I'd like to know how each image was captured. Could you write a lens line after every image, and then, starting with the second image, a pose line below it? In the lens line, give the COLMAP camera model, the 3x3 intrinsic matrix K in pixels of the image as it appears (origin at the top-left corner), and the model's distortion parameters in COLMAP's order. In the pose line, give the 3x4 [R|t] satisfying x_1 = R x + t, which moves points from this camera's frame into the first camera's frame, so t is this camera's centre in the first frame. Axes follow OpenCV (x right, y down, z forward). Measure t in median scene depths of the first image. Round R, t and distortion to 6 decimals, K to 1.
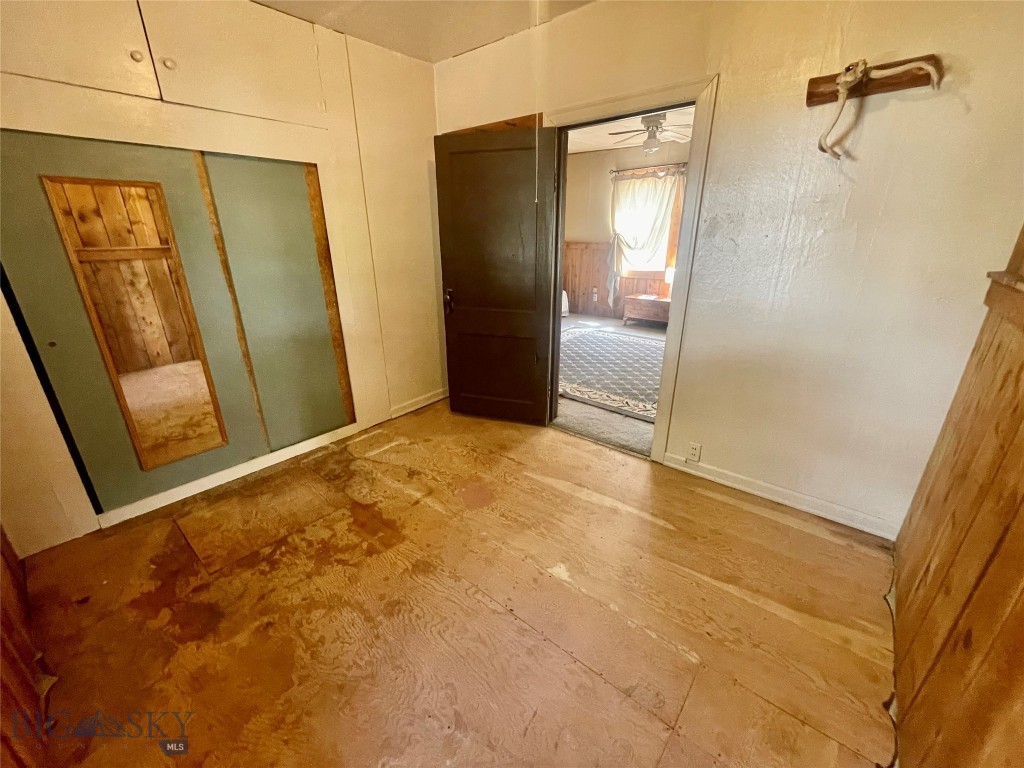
lens RADIAL K [[415.8, 0, 509.1], [0, 415.8, 386.4], [0, 0, 1]] dist [-0.007221, 0.000206]
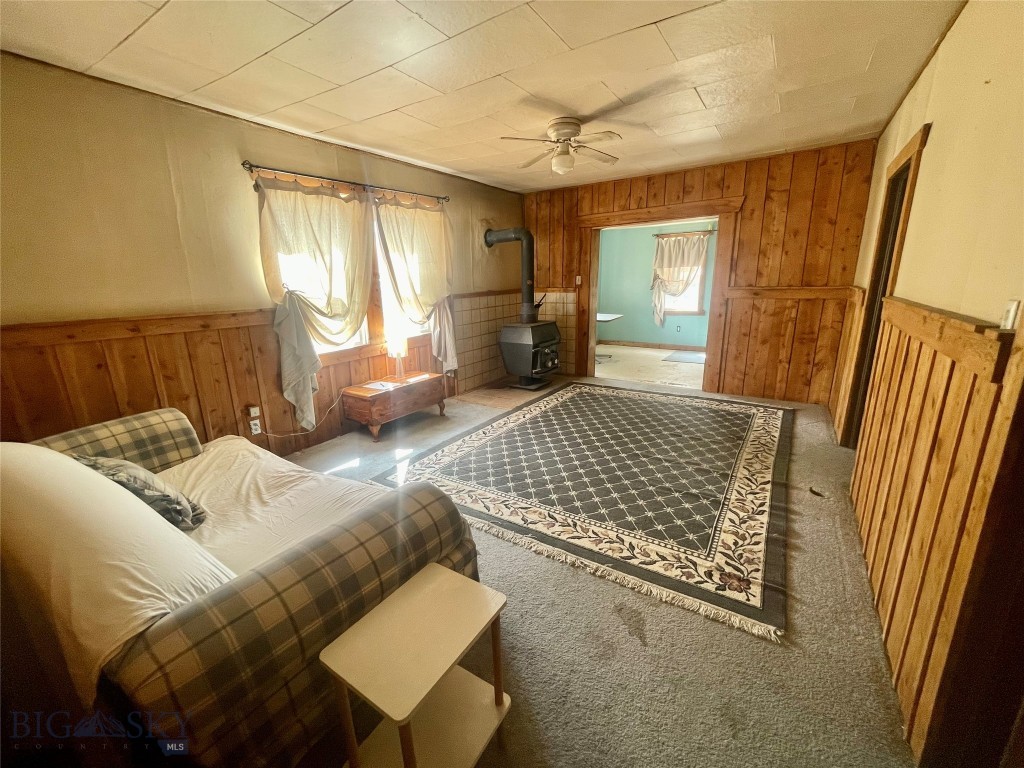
lens RADIAL K [[415.8, 0, 509.1], [0, 415.8, 386.4], [0, 0, 1]] dist [-0.007221, 0.000206]
pose [[-0.108599, -0.247361, 0.962818, -0.305339], [0.372159, 0.887995, 0.270115, -0.322361], [-0.921794, 0.387656, -0.004377, 0.853375]]
